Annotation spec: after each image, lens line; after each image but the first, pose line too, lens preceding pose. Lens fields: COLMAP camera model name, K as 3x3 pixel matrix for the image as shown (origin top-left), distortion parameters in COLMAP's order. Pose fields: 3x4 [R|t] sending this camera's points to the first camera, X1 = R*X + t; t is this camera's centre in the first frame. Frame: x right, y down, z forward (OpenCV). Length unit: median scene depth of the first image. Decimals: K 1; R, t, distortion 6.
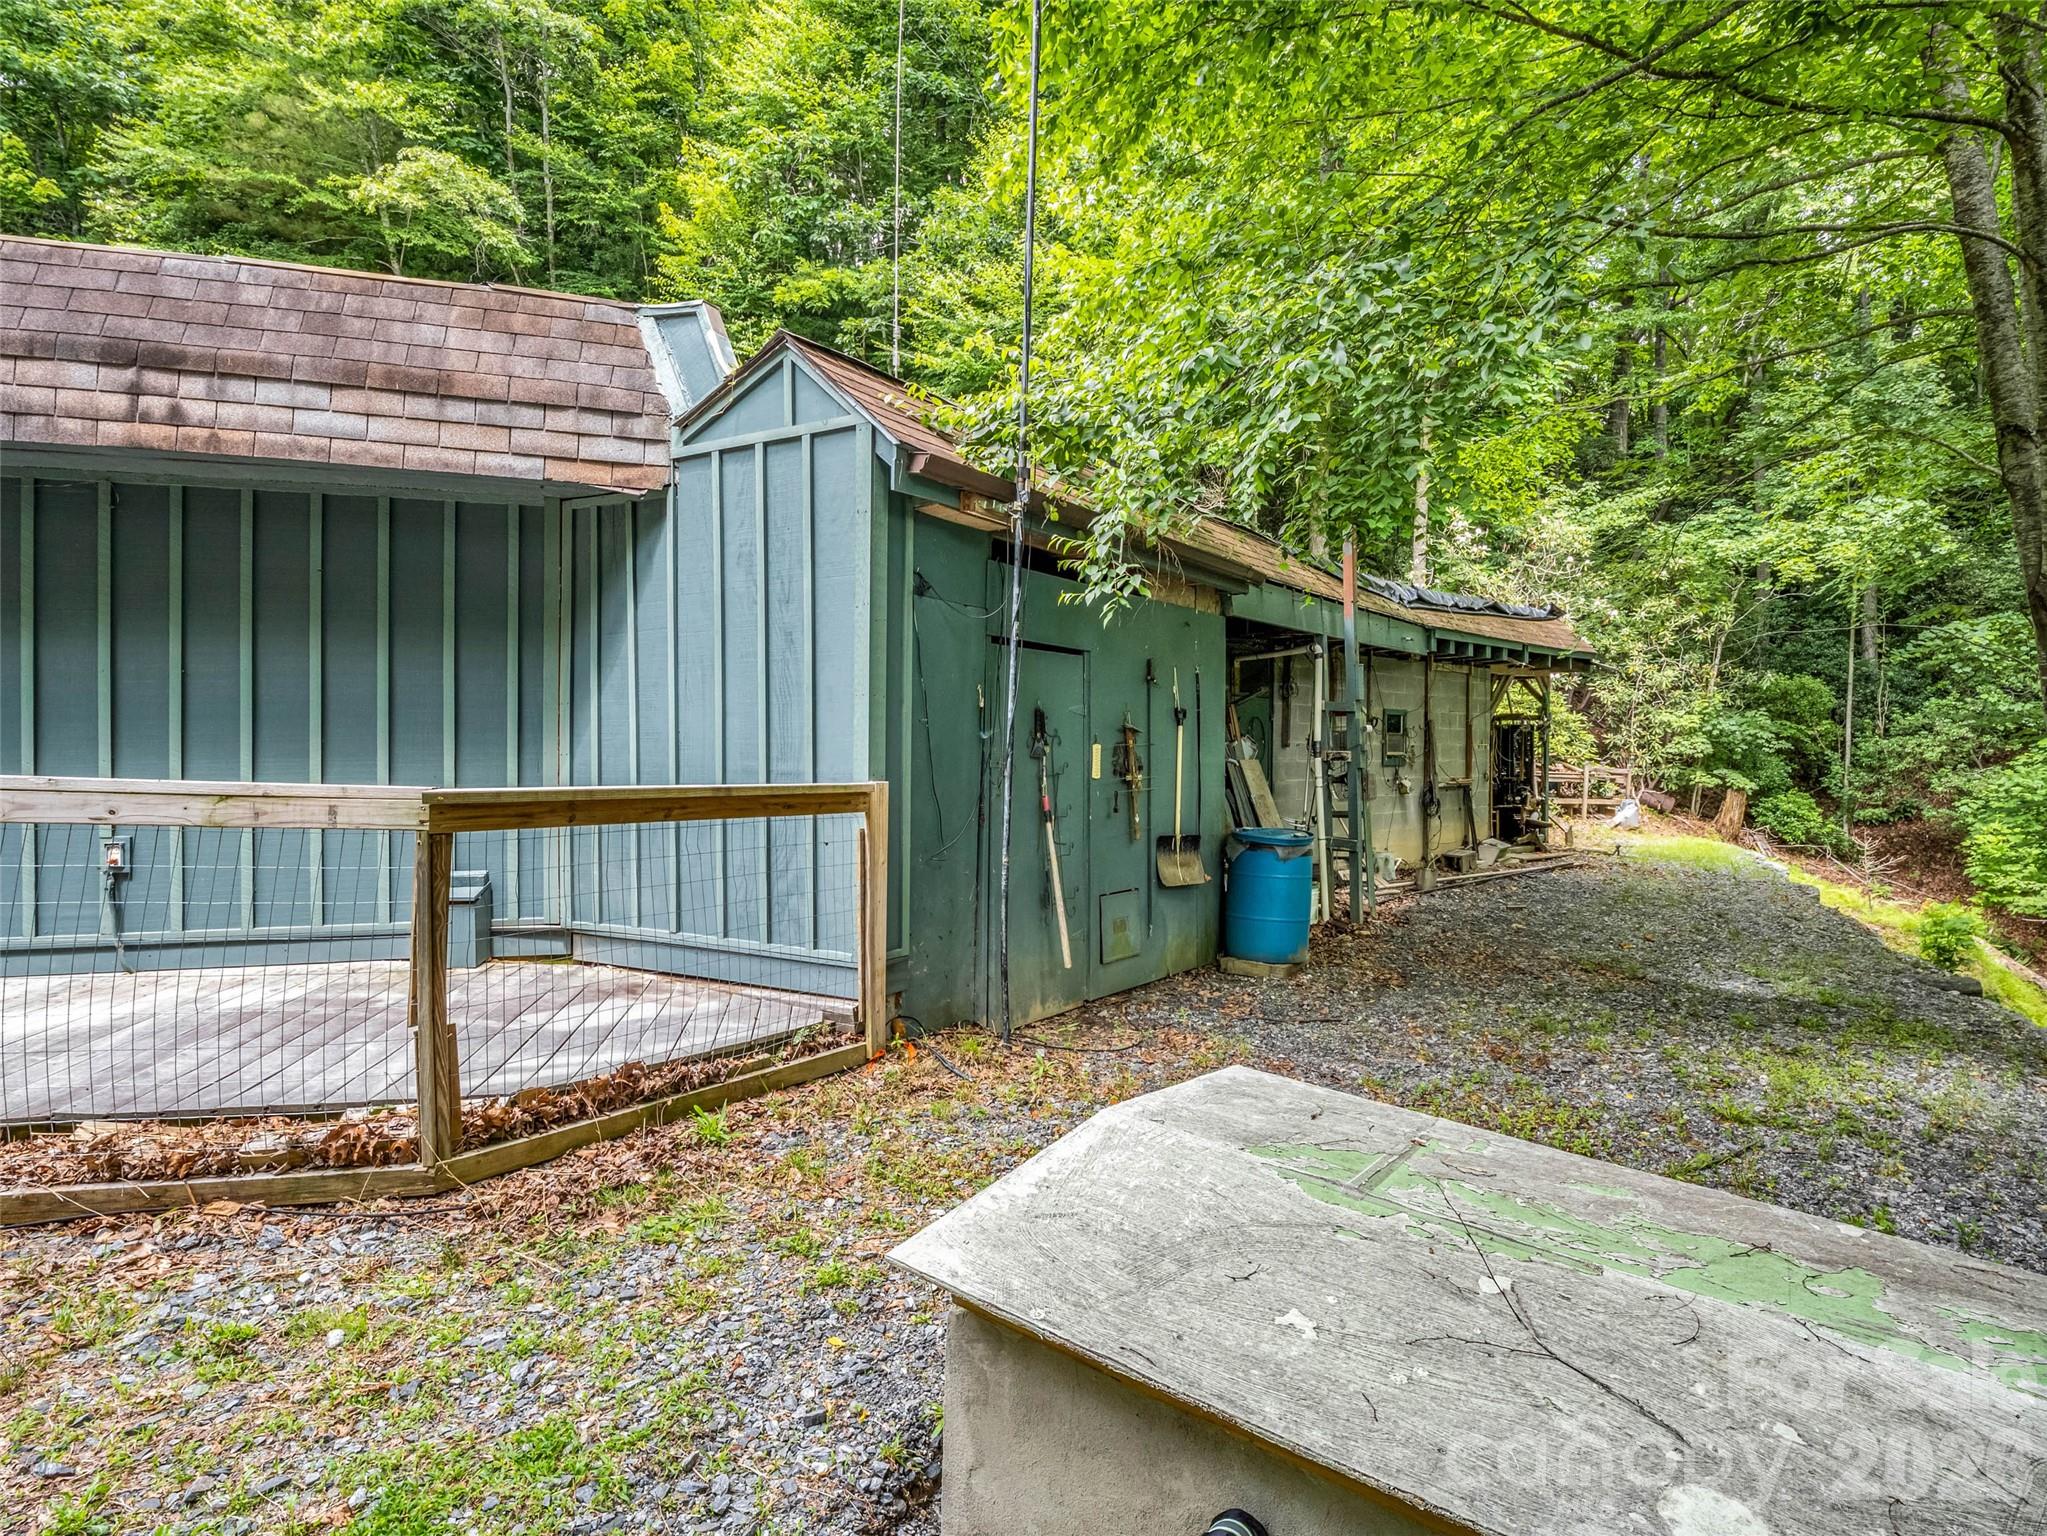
lens RADIAL K [[1034.8, 0, 1034.4], [0, 1034.8, 760.9], [0, 0, 1]] dist [-0.019482, 0.000787]
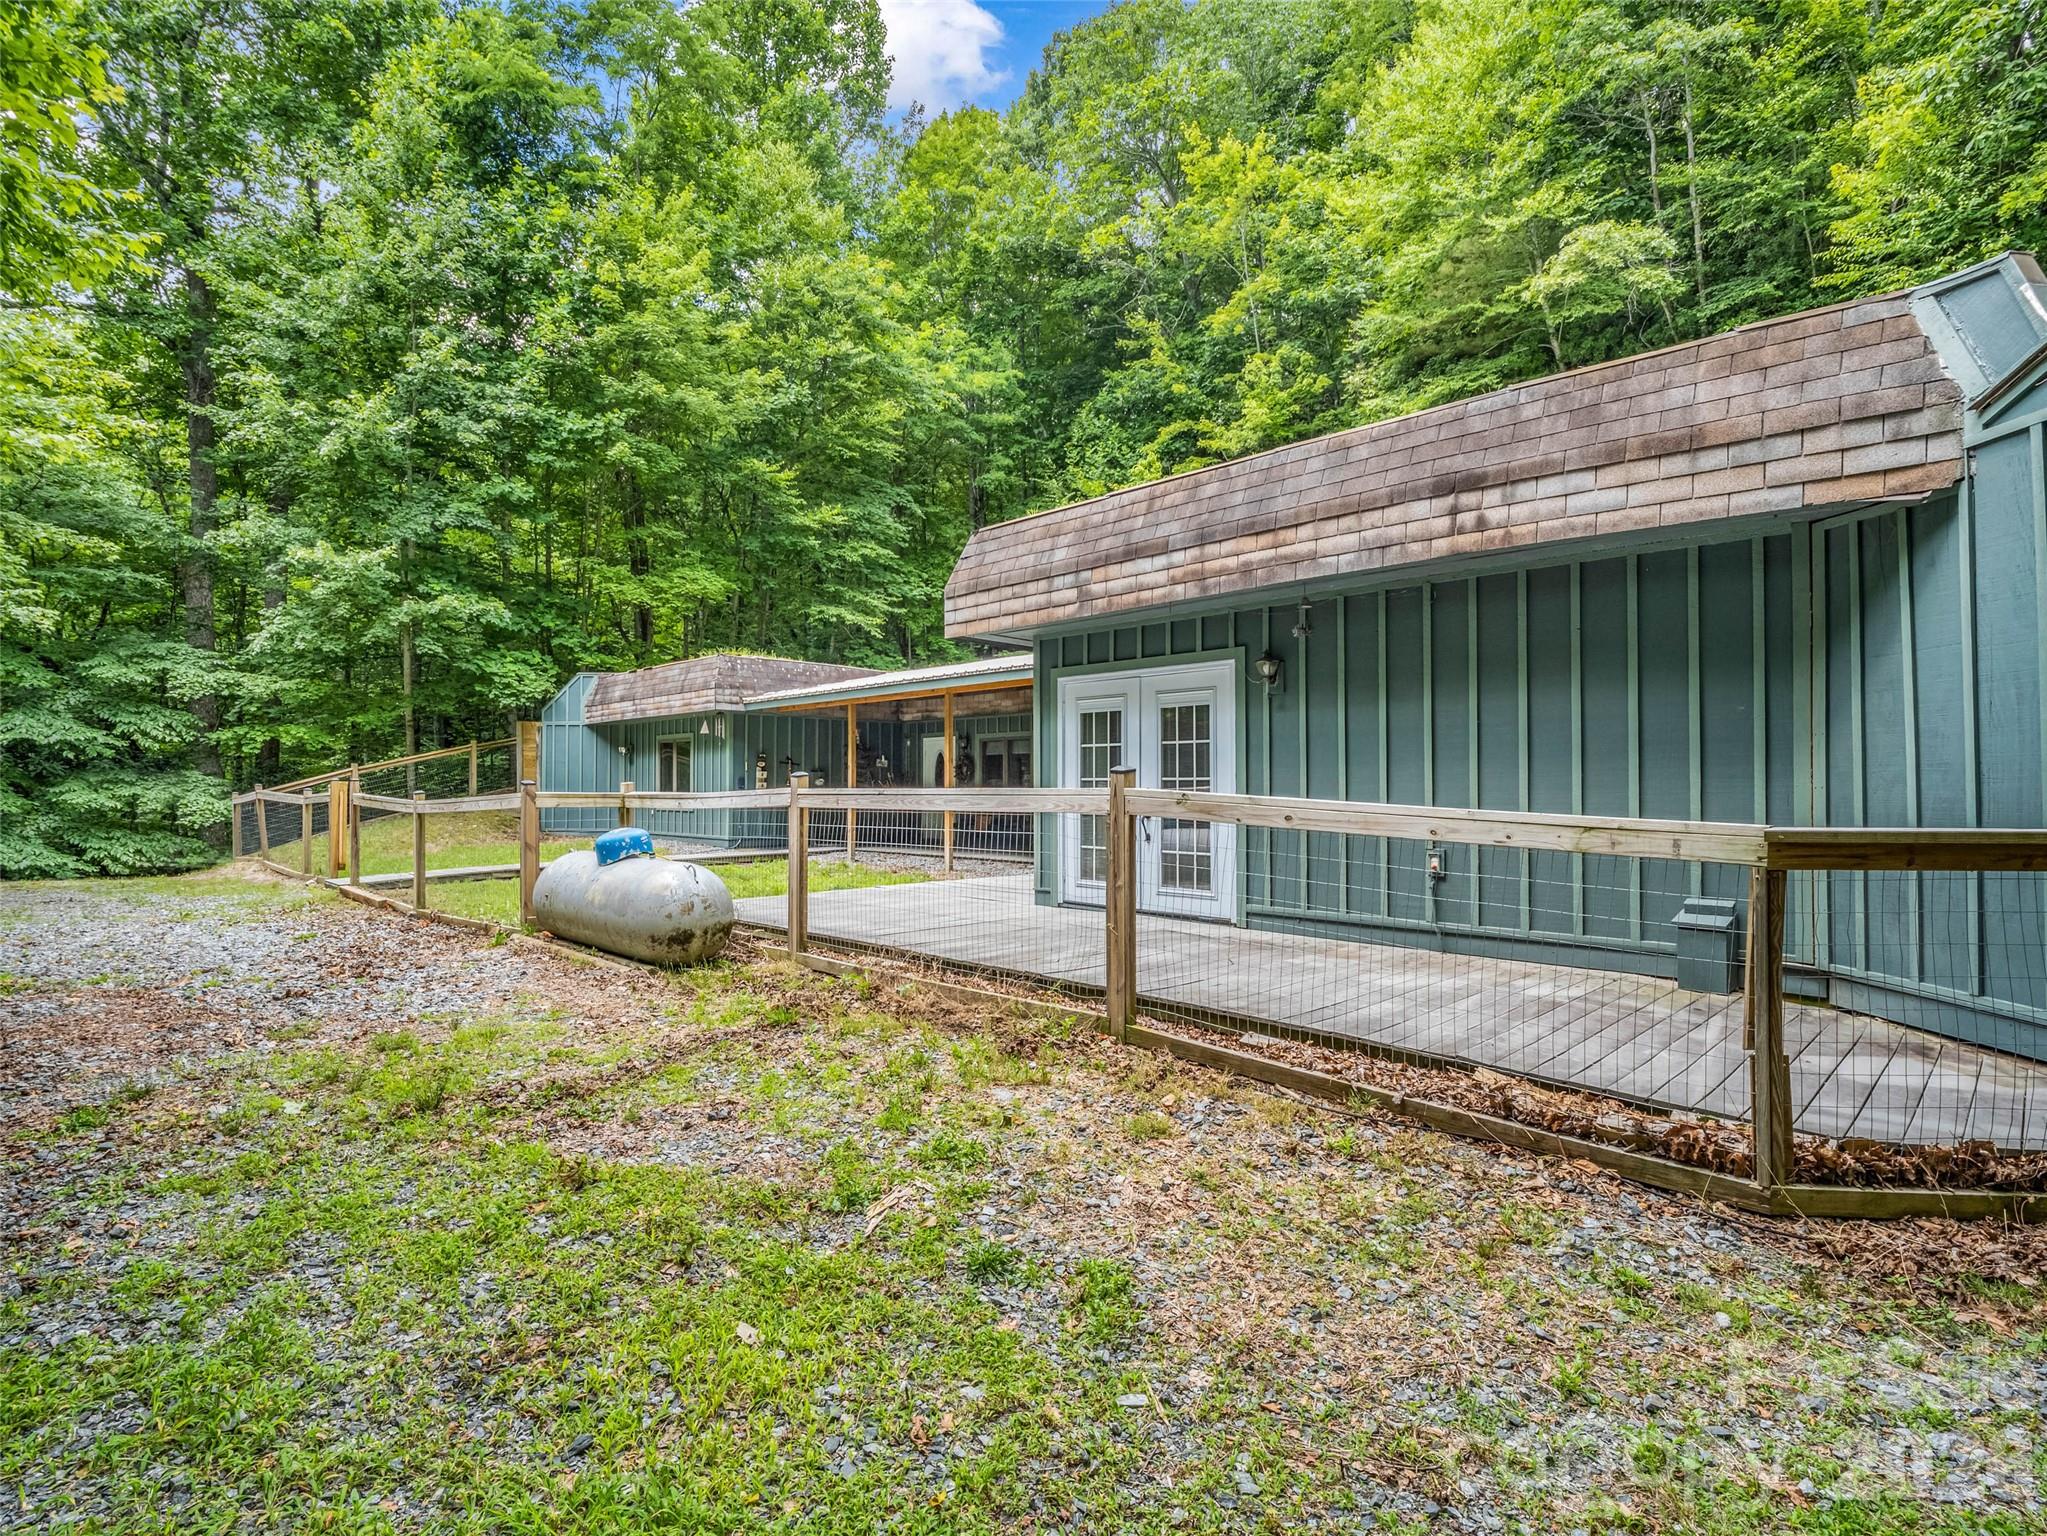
lens RADIAL K [[977.1, 0, 1055.6], [0, 977.1, 772.3], [0, 0, 1]] dist [-0.022721, 0.002666]
pose [[0.524451, -0.008566, -0.851398, -0.083547], [-0.002665, 0.999928, -0.011702, -0.009997], [0.851437, 0.008406, 0.524390, -0.090244]]
